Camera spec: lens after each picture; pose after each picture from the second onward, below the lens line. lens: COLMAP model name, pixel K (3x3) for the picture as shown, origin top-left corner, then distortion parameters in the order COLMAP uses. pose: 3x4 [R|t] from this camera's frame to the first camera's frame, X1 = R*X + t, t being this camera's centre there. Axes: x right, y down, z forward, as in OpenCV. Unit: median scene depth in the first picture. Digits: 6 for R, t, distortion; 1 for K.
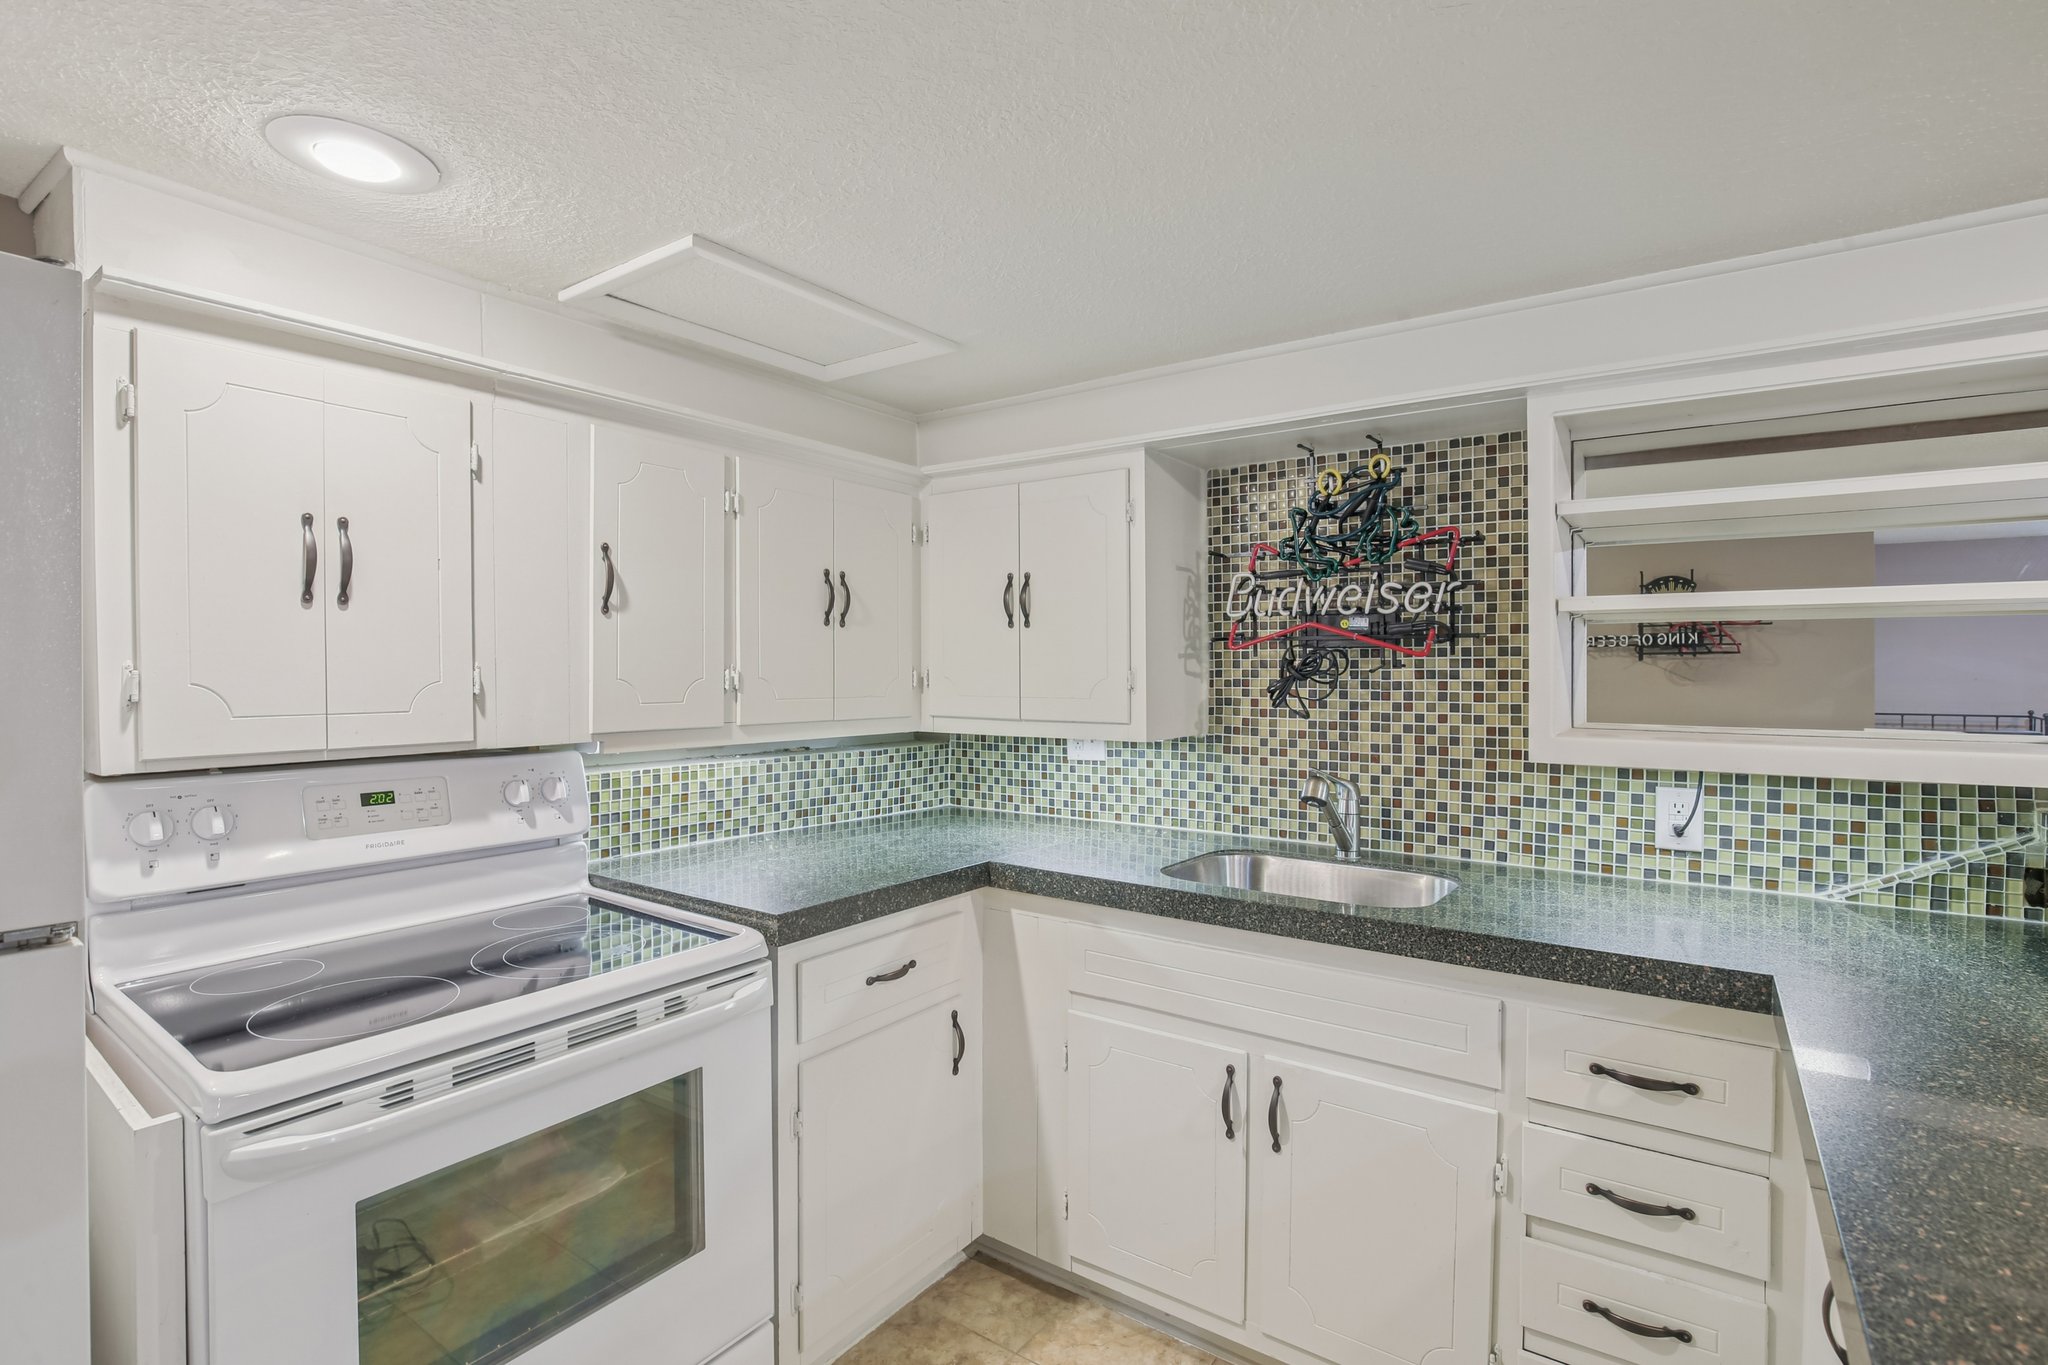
lens RADIAL K [[952.7, 0, 1004.8], [0, 952.7, 668.1], [0, 0, 1]] dist [-0.028913, 0.010315]
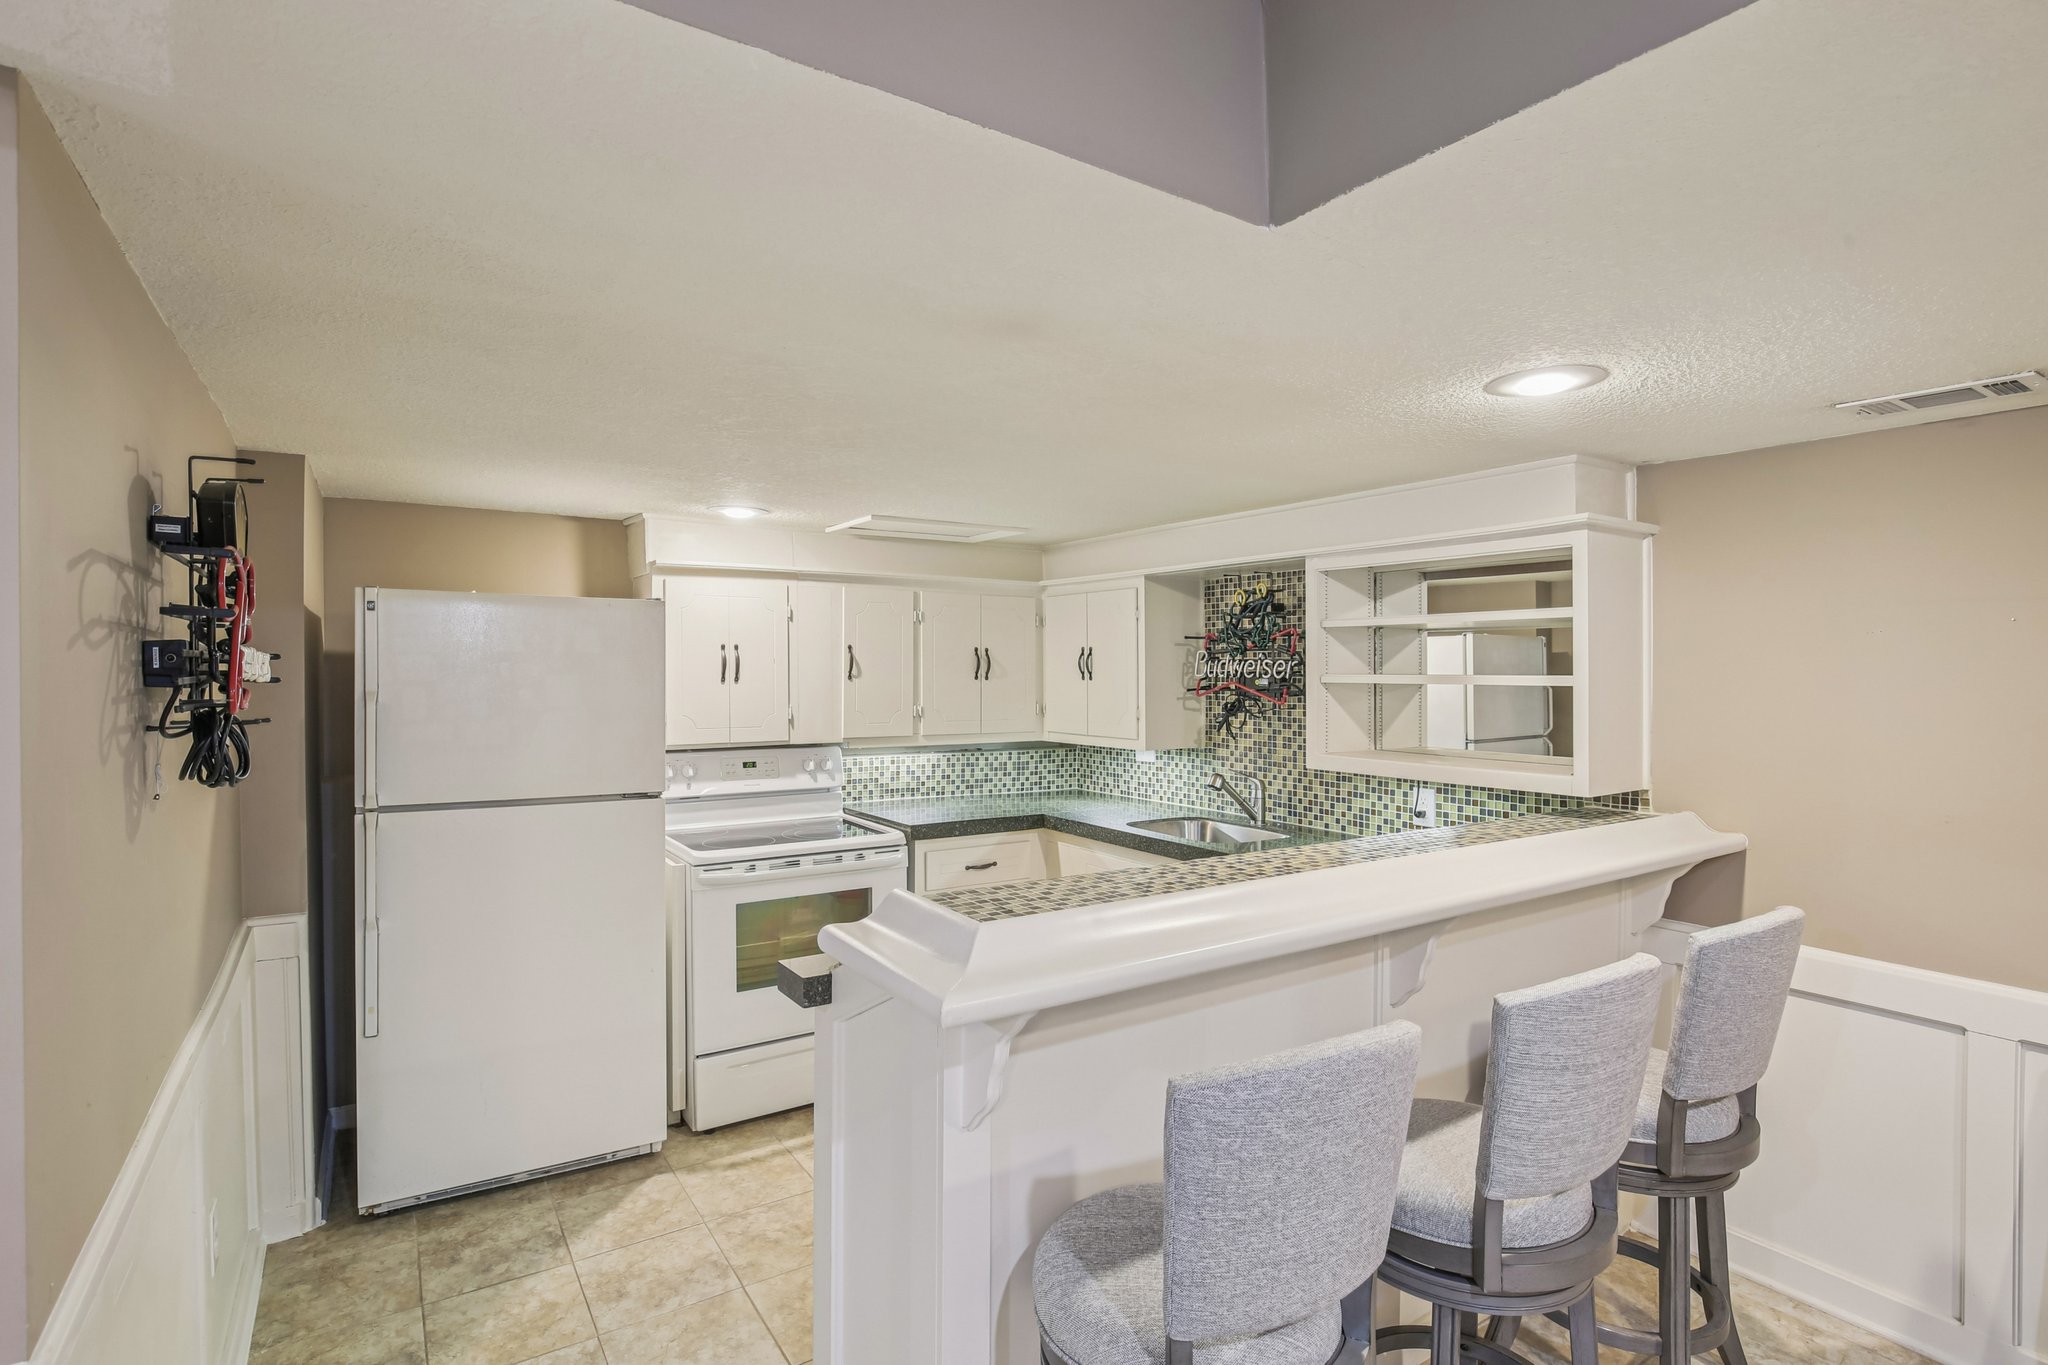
lens RADIAL K [[1021.4, 0, 1032.0], [0, 1021.4, 684.4], [0, 0, 1]] dist [0.044175, 0.000216]
pose [[0.938335, 0.006644, -0.345664, 0.615550], [-0.001275, 0.999875, 0.015757, -0.071462], [0.345726, -0.014345, 0.938226, -0.806858]]
